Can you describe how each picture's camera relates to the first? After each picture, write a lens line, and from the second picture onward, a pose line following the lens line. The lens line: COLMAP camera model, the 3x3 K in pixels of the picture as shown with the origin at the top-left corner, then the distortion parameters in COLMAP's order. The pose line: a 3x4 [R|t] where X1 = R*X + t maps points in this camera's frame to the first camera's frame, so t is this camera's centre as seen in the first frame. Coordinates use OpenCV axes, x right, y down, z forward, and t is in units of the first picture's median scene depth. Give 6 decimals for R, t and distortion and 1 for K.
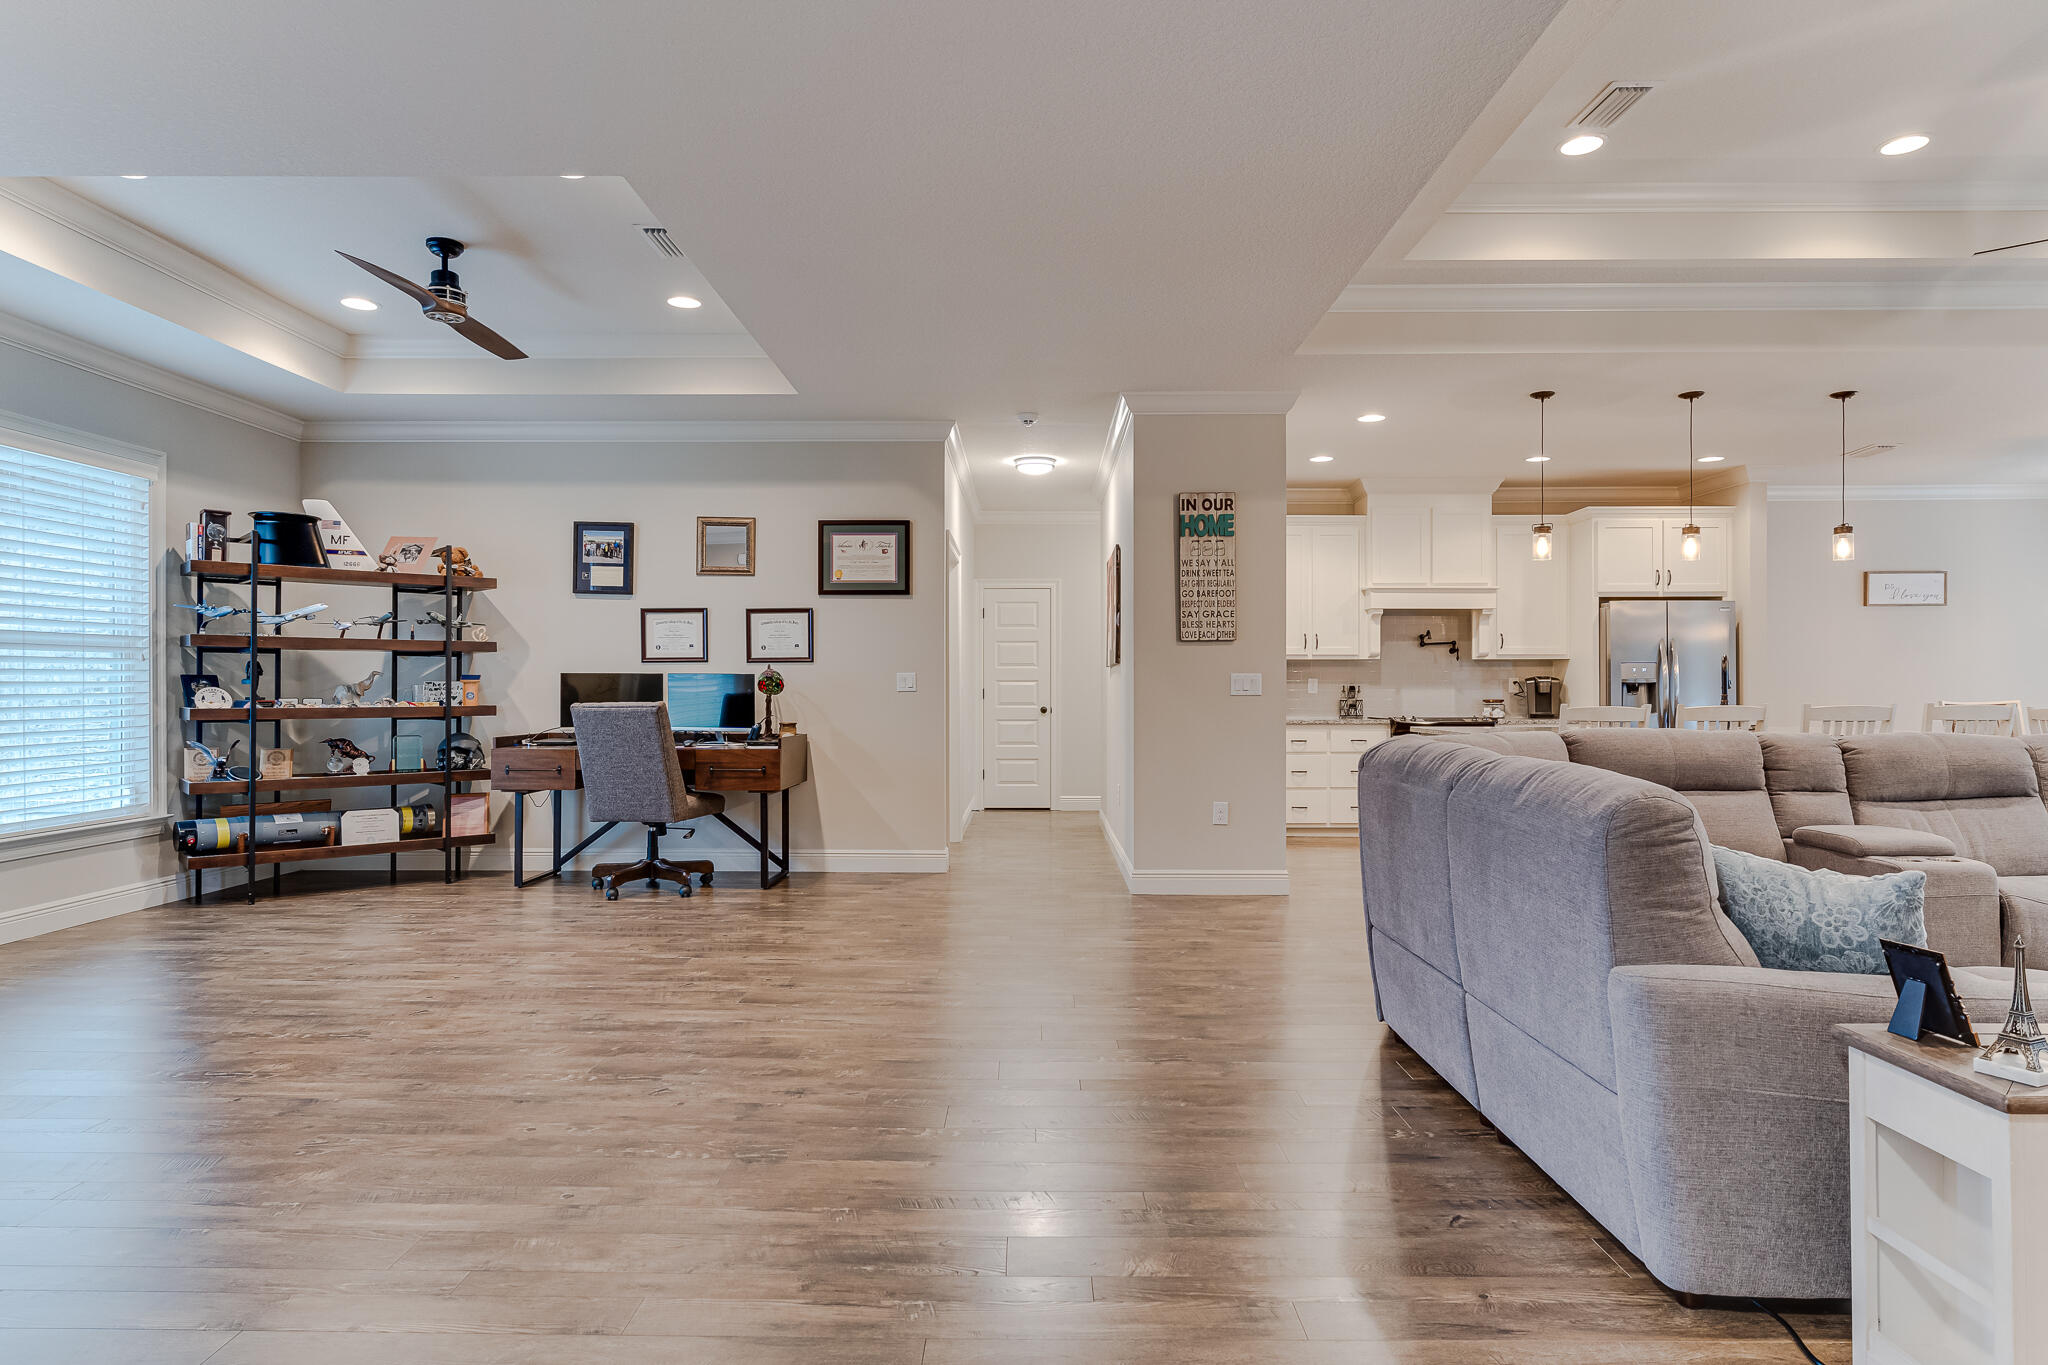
lens RADIAL K [[1149.6, 0, 1019.2], [0, 1149.6, 685.8], [0, 0, 1]] dist [0.004244, 0.001325]
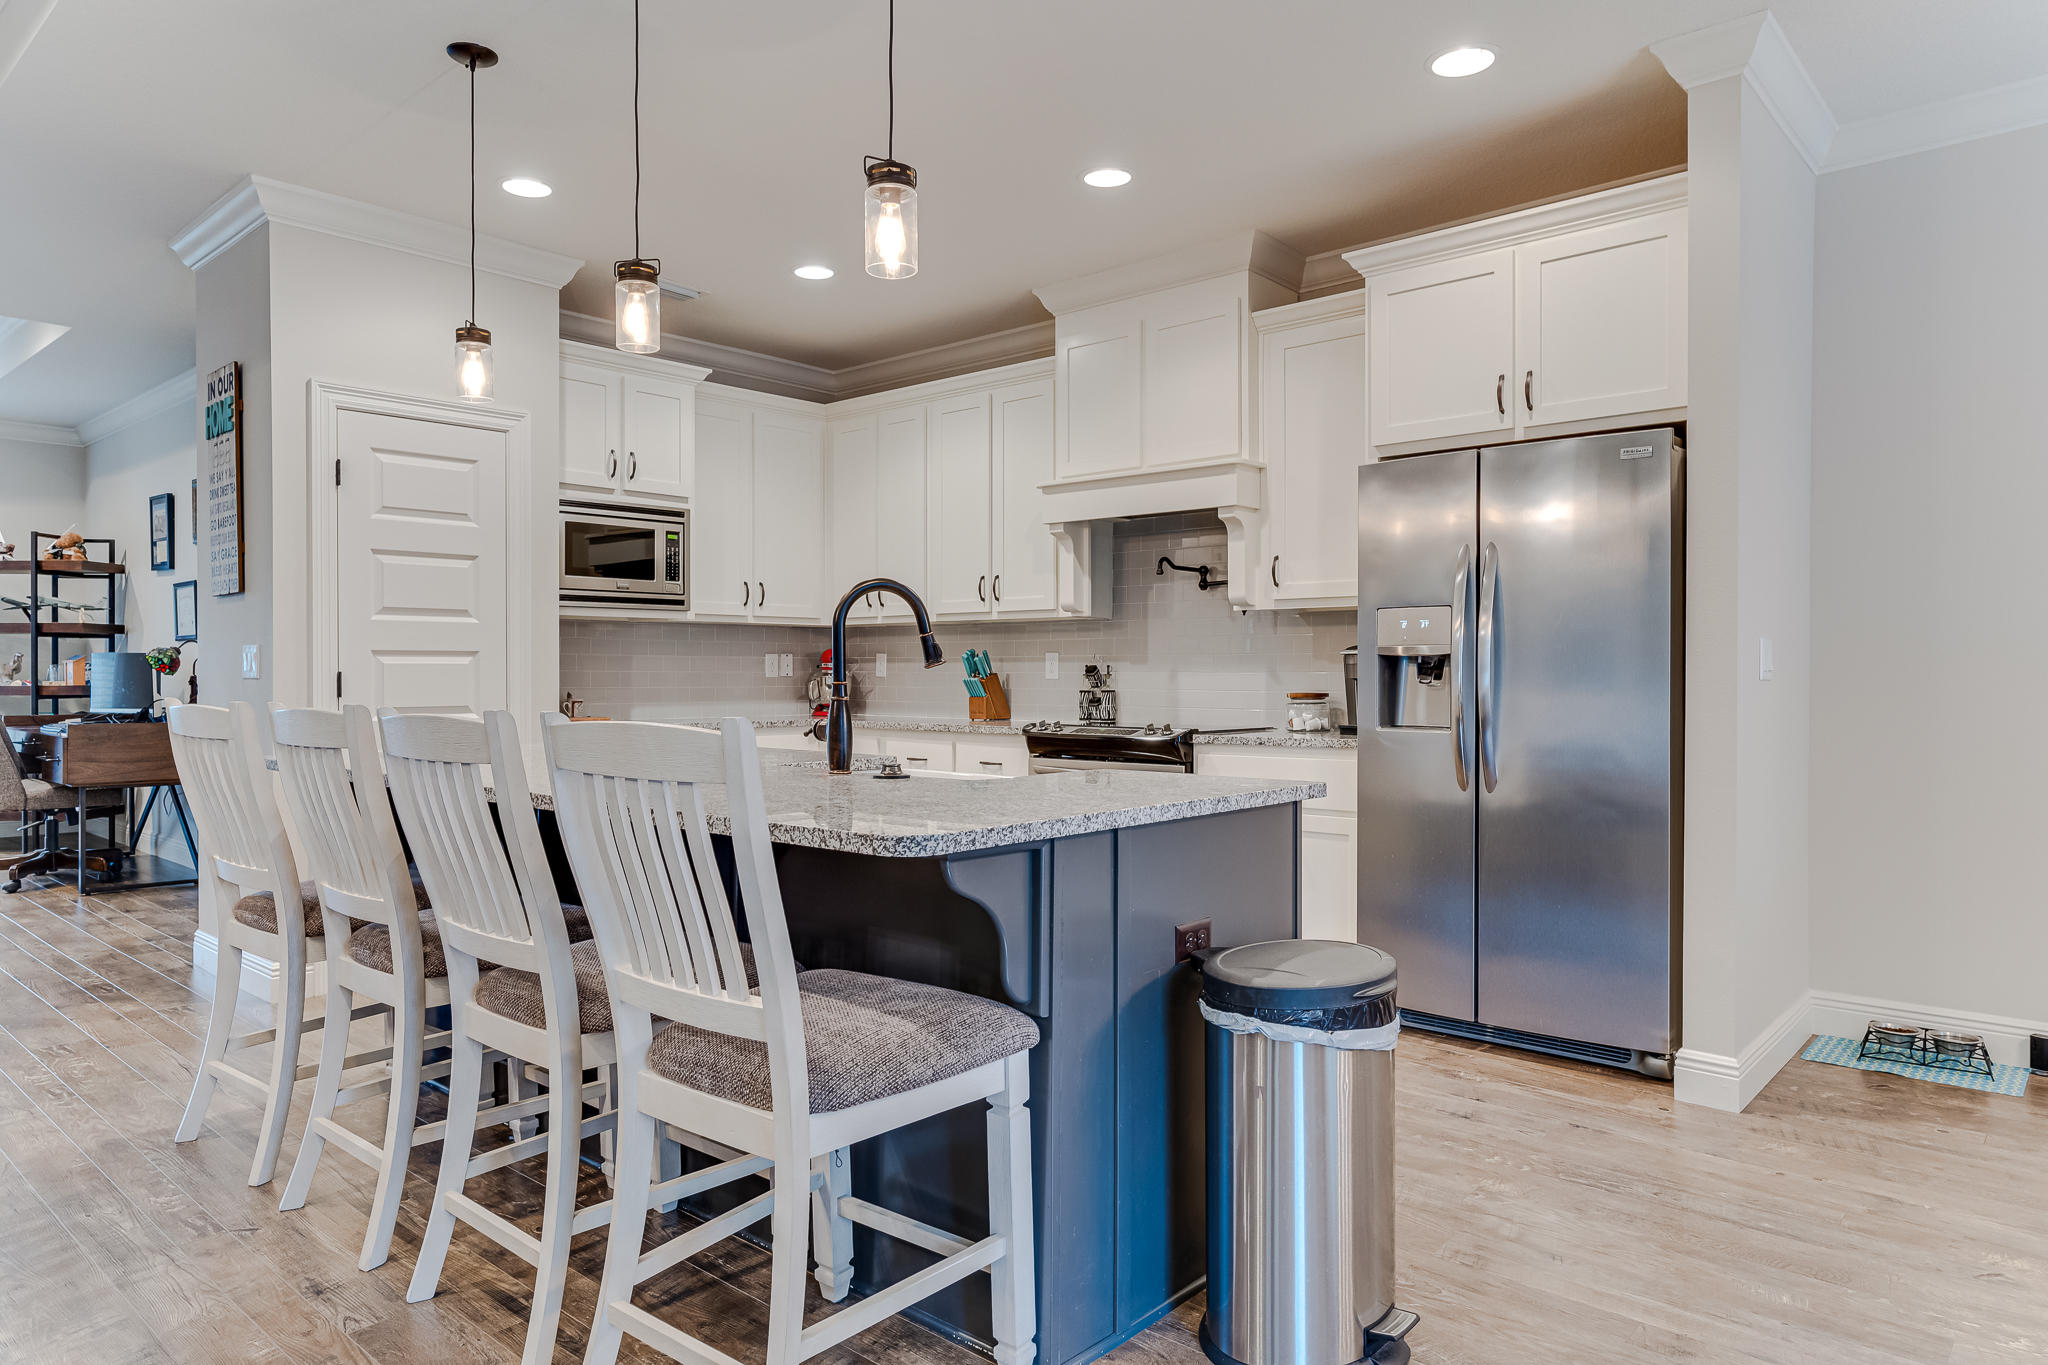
lens RADIAL K [[1260.7, 0, 1034.0], [0, 1260.7, 681.8], [0, 0, 1]] dist [-0.008114, 0.003660]
pose [[0.759442, 0.006809, -0.650539, 0.910775], [-0.000221, 0.999948, 0.010208, 0.002609], [0.650575, -0.007608, 0.759404, 0.706141]]
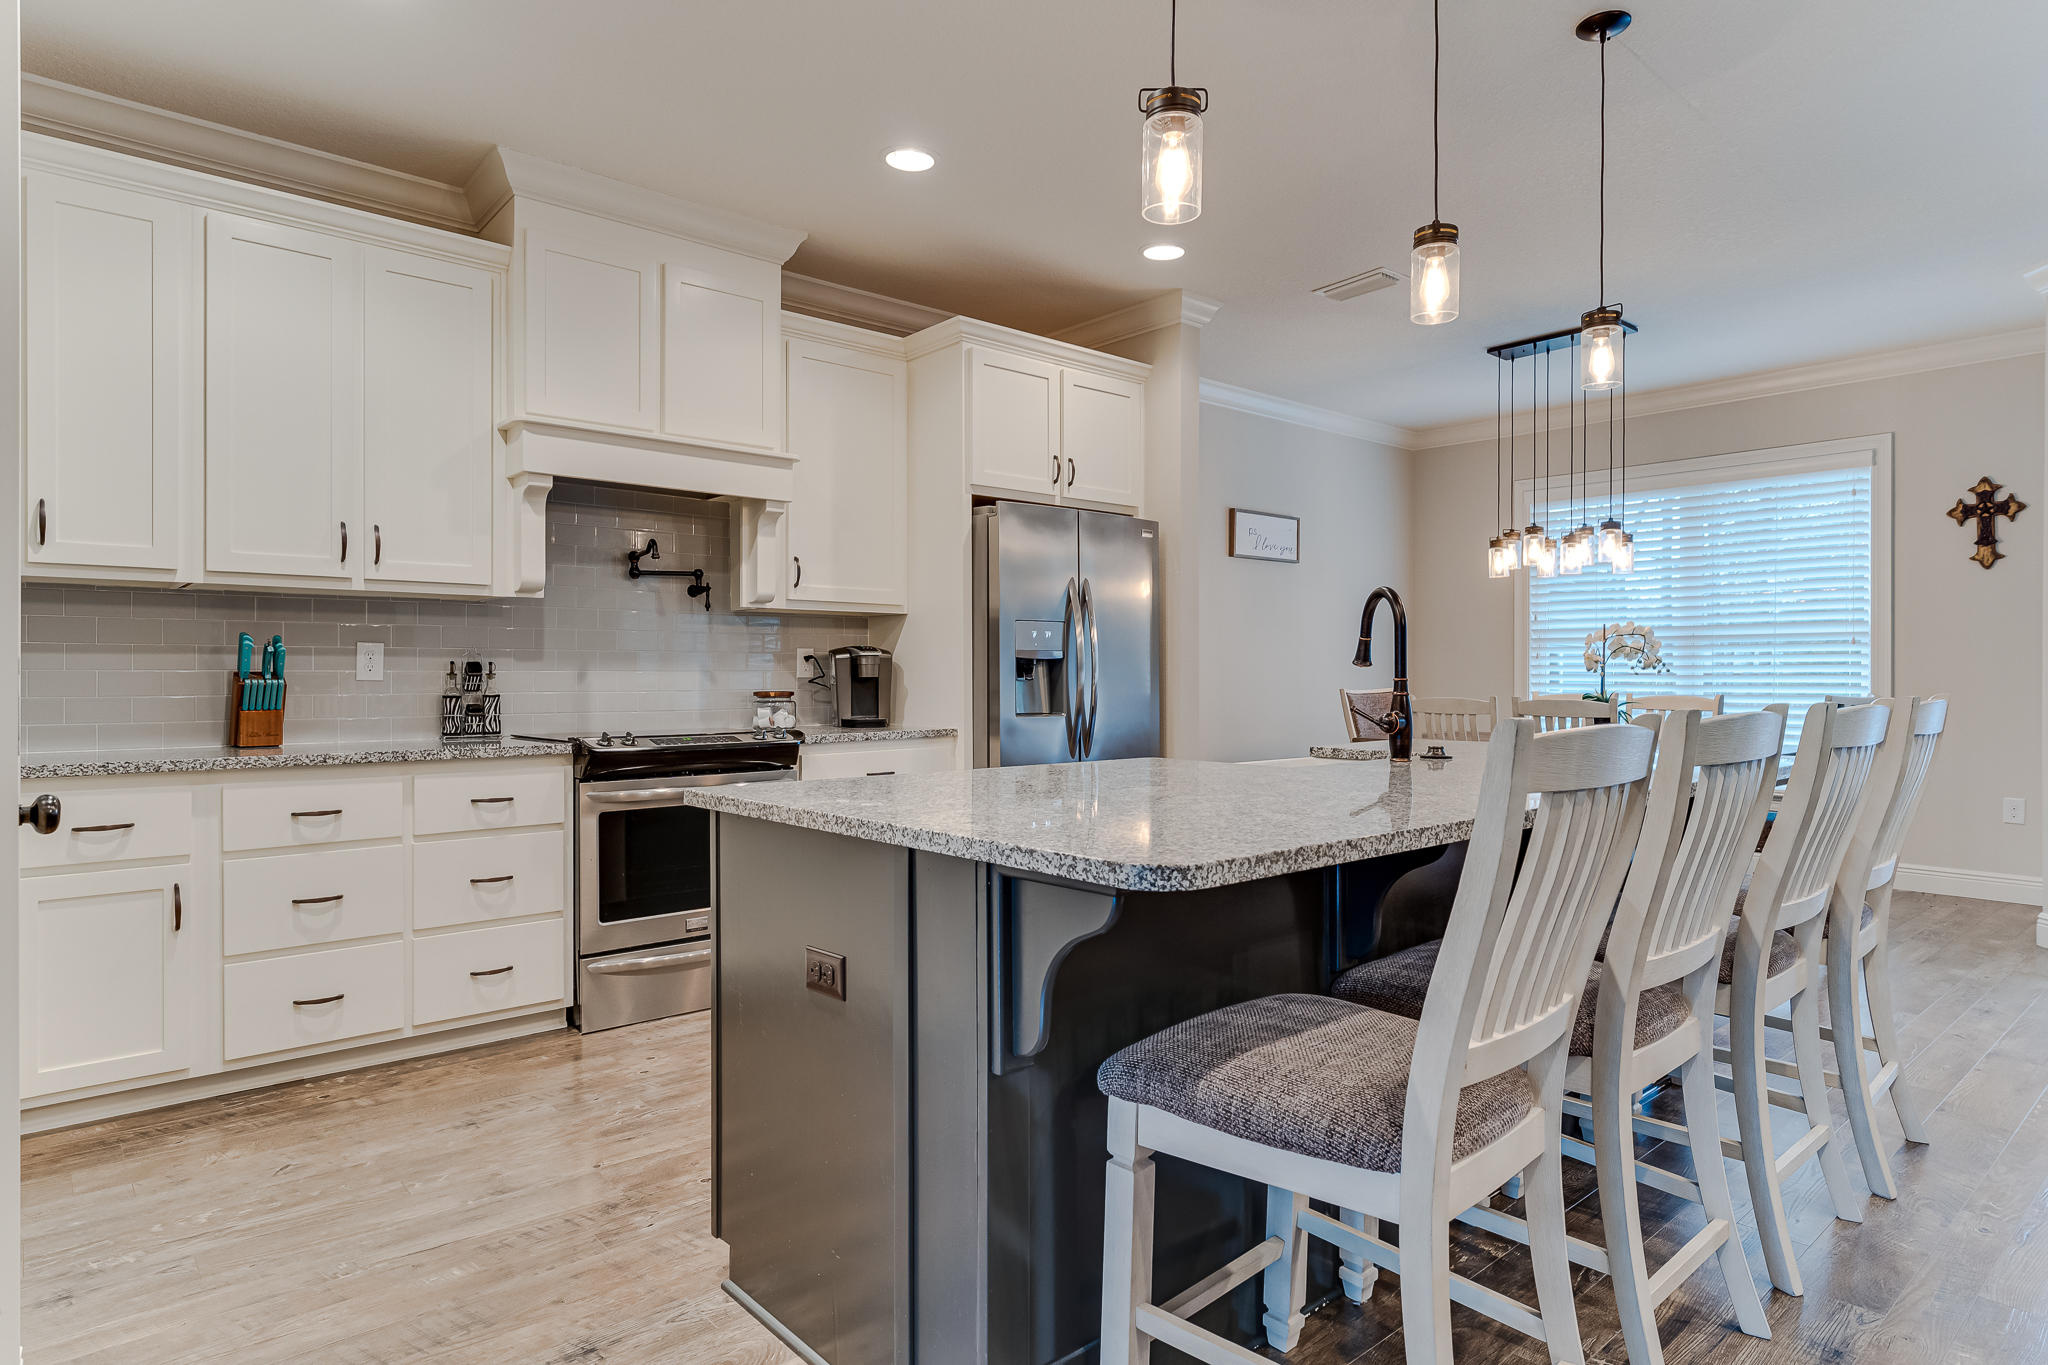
lens RADIAL K [[1149.6, 0, 1007.9], [0, 1149.6, 677.8], [0, 0, 1]] dist [0.004244, 0.001325]
pose [[0.749376, -0.000744, 0.662145, 0.215421], [-0.002658, 0.999988, 0.004132, 0.005021], [-0.662140, -0.004856, 0.749365, 0.760471]]
